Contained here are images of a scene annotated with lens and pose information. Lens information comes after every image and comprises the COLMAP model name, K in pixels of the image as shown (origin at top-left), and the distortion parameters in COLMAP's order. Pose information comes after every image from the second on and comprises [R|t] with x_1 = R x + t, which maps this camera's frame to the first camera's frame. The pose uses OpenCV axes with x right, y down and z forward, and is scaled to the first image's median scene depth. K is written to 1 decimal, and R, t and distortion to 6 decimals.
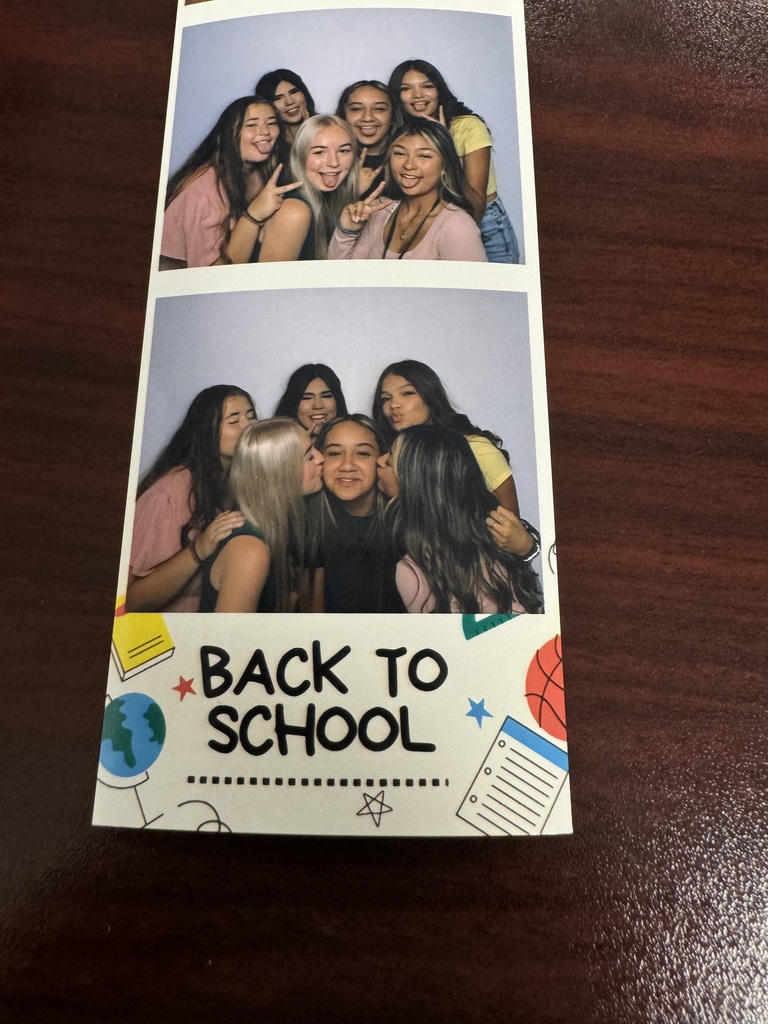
lens RADIAL K [[703.1, 0, 367.2], [0, 703.1, 450.7], [0, 0, 1]] dist [-0.021761, 0.008061]
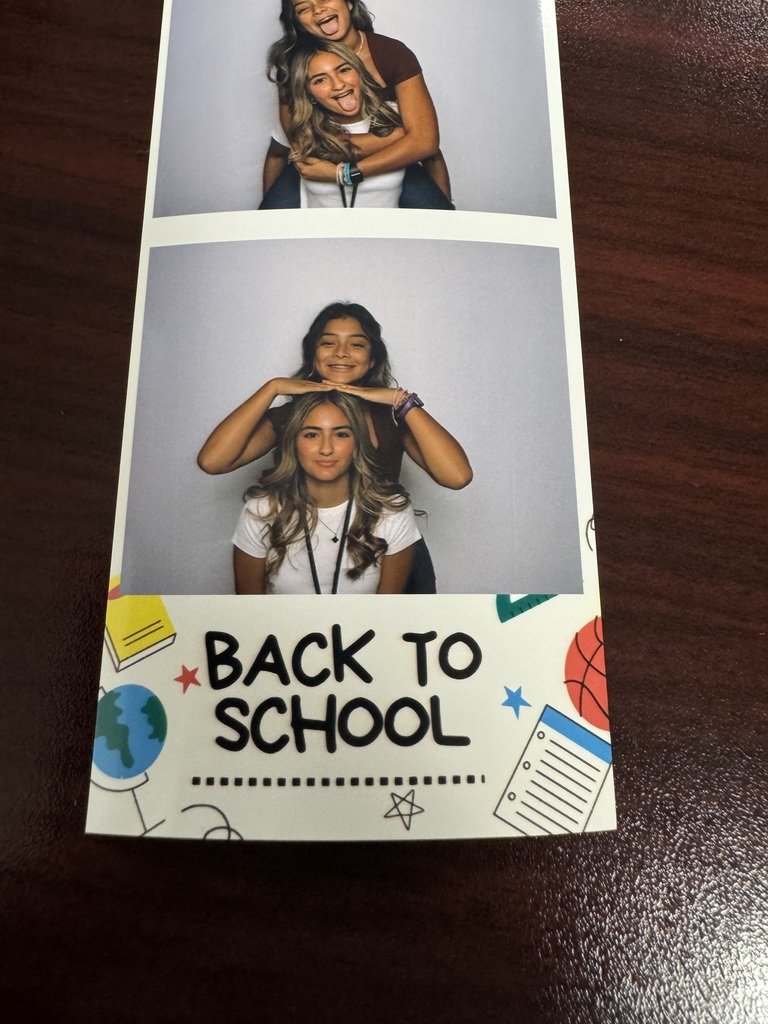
lens RADIAL K [[592.9, 0, 361.6], [0, 592.9, 484.4], [0, 0, 1]] dist [-0.004580, -0.009144]
pose [[0.998875, 0.001887, 0.047389, -0.077623], [-0.004064, 0.998938, 0.045885, 0.057164], [-0.047252, -0.046026, 0.997822, 0.253943]]
